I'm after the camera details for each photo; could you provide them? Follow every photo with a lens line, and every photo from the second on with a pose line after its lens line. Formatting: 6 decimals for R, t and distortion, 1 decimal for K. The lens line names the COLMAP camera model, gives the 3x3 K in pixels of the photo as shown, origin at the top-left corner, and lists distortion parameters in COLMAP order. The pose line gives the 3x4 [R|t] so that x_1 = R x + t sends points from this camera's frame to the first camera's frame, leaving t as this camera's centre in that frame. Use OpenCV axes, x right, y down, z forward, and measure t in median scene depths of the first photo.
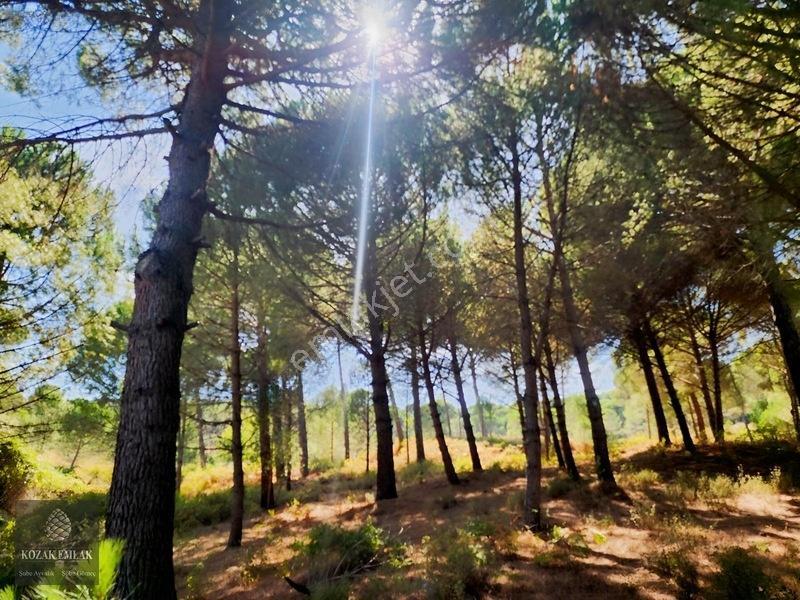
lens RADIAL K [[502.0, 0, 400.0], [0, 502.0, 300.0], [0, 0, 1]] dist [0.002136, 0.002466]
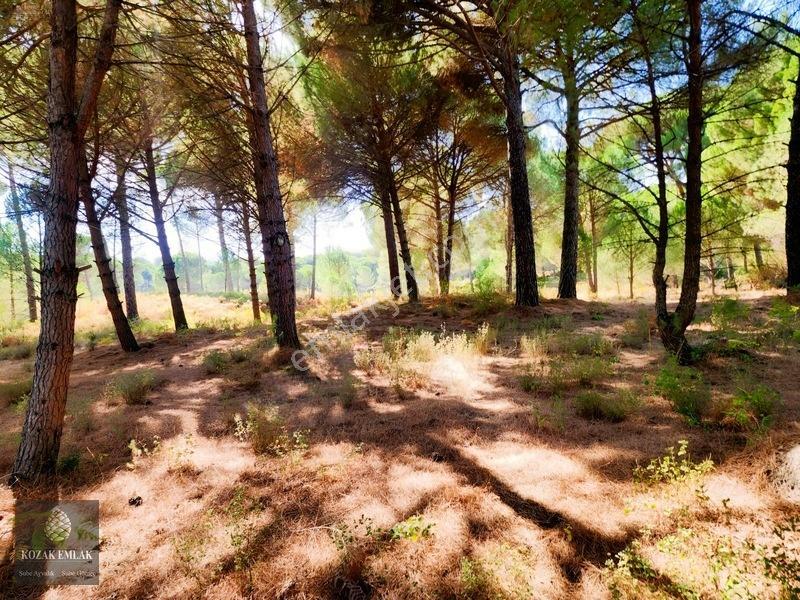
lens RADIAL K [[502.0, 0, 400.0], [0, 502.0, 300.0], [0, 0, 1]] dist [0.002136, 0.002466]
pose [[0.902843, -0.012955, 0.429776, 0.112498], [-0.106948, 0.961367, 0.253646, 0.042659], [-0.416458, -0.274966, 0.866577, 0.147136]]
